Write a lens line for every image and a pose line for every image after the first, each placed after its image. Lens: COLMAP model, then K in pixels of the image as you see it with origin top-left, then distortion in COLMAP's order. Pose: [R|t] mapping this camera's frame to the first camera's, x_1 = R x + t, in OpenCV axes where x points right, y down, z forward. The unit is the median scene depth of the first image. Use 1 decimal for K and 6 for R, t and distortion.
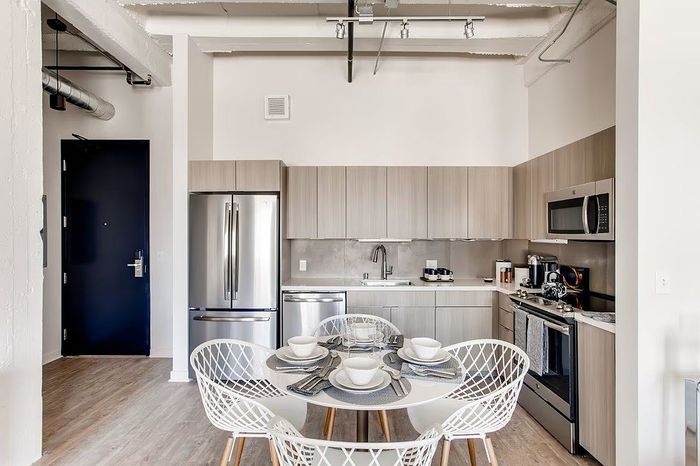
lens RADIAL K [[354.7, 0, 348.4], [0, 354.7, 238.7], [0, 0, 1]] dist [-0.000667, 0.001271]
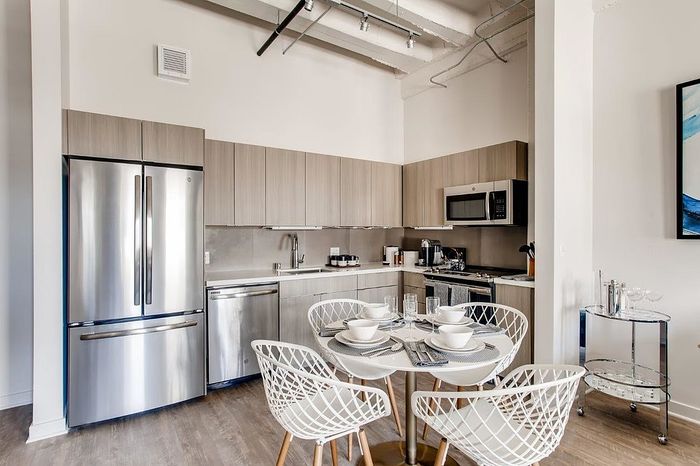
lens RADIAL K [[359.7, 0, 350.0], [0, 359.7, 233.0], [0, 0, 1]] dist [0.002617, 0.000982]
pose [[0.829384, -0.005659, 0.558650, -0.374324], [0.007853, 0.999968, -0.001529, 0.023950], [-0.558624, 0.005655, 0.829402, 0.116163]]
